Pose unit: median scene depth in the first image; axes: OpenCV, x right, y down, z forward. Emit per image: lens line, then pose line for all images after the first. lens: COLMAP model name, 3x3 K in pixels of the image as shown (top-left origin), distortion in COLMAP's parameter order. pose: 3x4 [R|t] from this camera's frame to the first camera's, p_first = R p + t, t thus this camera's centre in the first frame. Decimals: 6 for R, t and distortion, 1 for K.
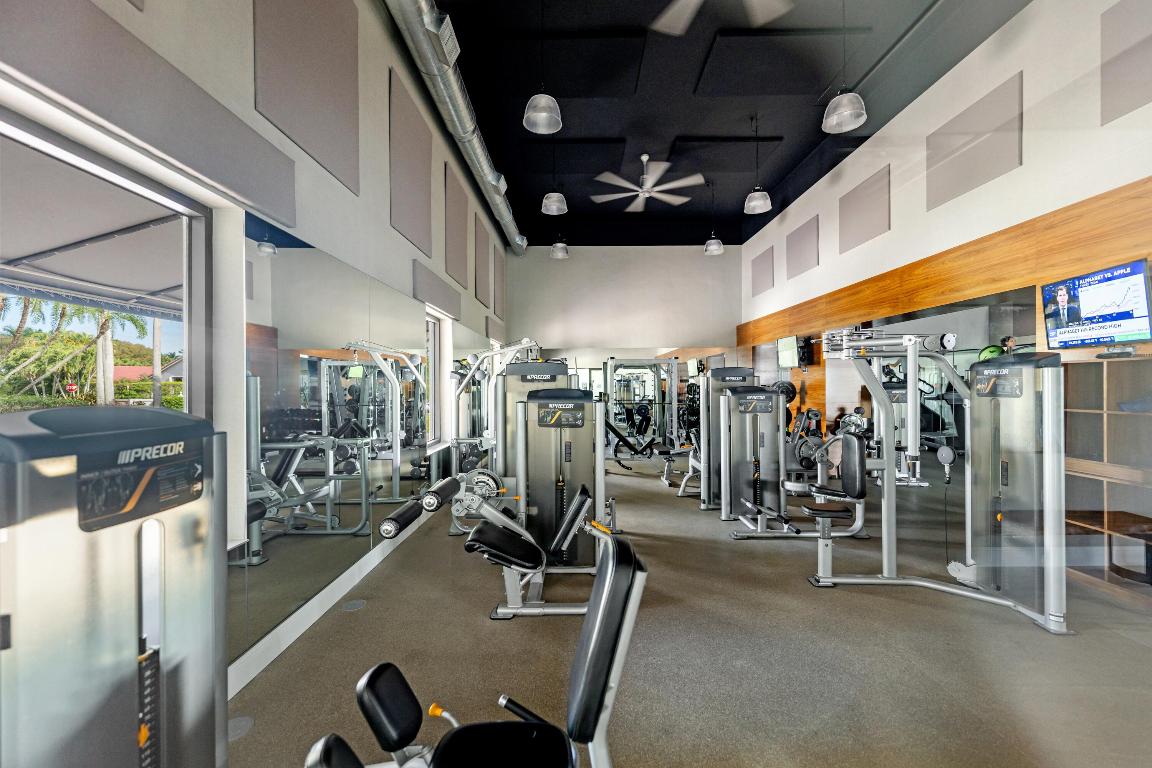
lens RADIAL K [[468.3, 0, 573.5], [0, 468.3, 390.0], [0, 0, 1]] dist [0.002600, -0.002467]
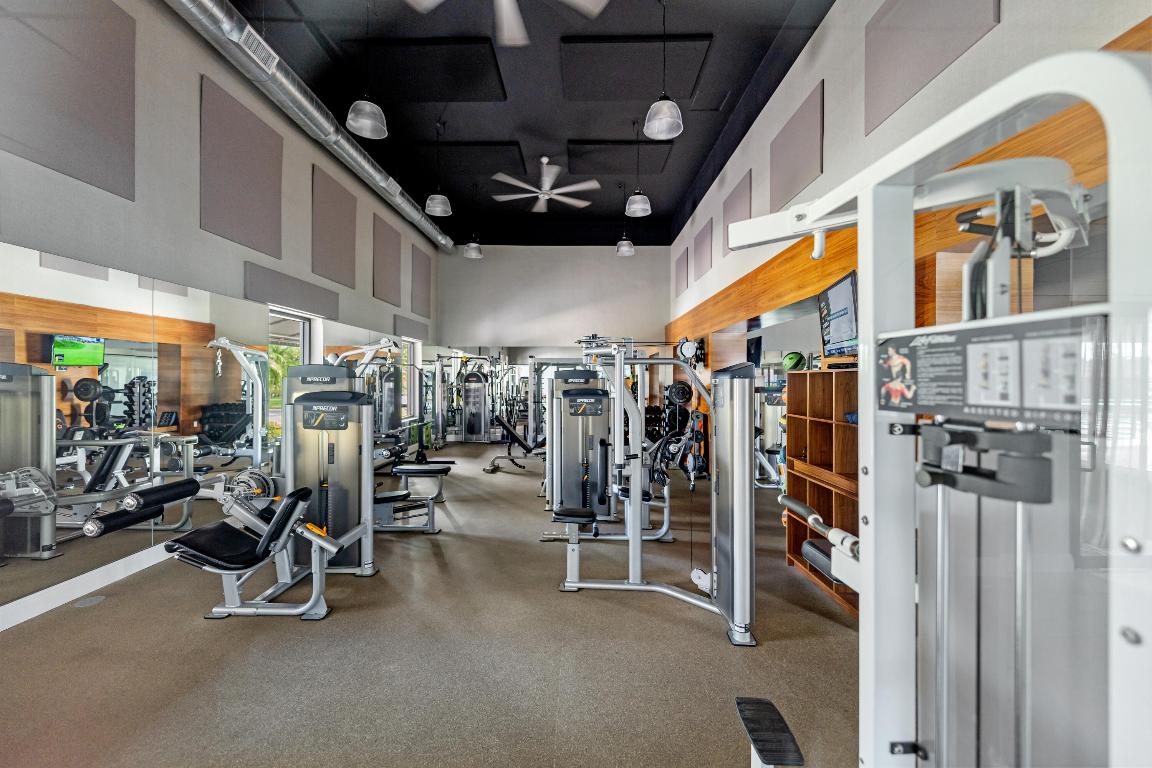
lens RADIAL K [[468.3, 0, 580.0], [0, 468.3, 380.4], [0, 0, 1]] dist [0.002600, -0.002467]
pose [[0.999828, 0.011217, -0.014738, 0.365513], [-0.011371, 0.999881, -0.010439, -0.014962], [0.014619, 0.010605, 0.999837, -0.007421]]
